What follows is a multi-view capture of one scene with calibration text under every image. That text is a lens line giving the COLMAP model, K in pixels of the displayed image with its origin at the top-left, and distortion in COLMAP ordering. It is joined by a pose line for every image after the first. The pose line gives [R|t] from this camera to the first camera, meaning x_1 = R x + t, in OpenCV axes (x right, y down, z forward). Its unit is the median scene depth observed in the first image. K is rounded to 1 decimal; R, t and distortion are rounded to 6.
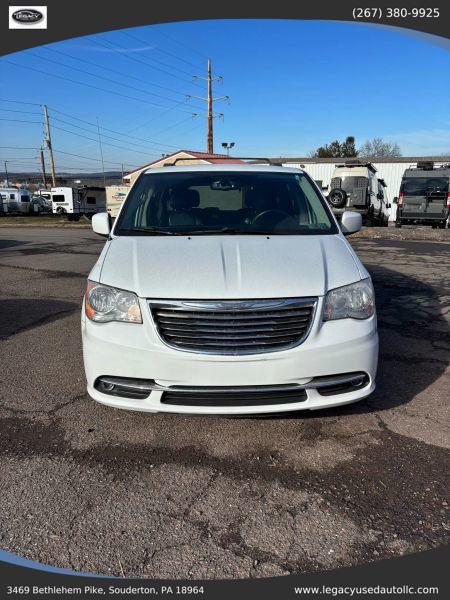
lens RADIAL K [[451.8, 0, 225.0], [0, 451.8, 300.0], [0, 0, 1]] dist [0.017998, 0.000363]
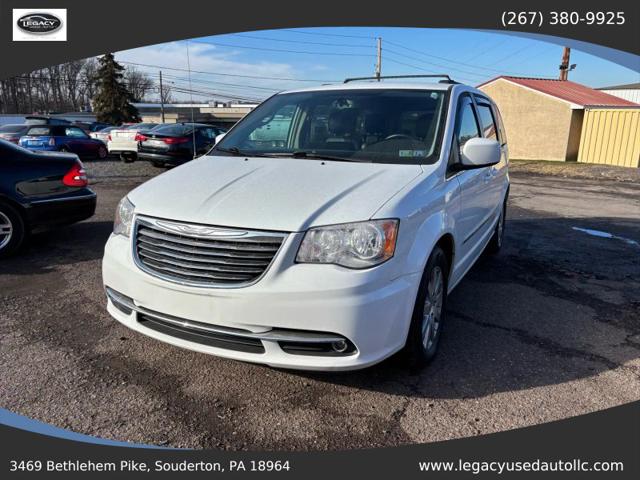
lens RADIAL K [[479.3, 0, 314.3], [0, 479.3, 233.1], [0, 0, 1]] dist [0.010507, -0.000841]
pose [[0.881536, 0.111118, -0.458855, 0.650108], [-0.116156, 0.993080, 0.017334, -0.026226], [0.457606, 0.038018, 0.888342, 0.244854]]
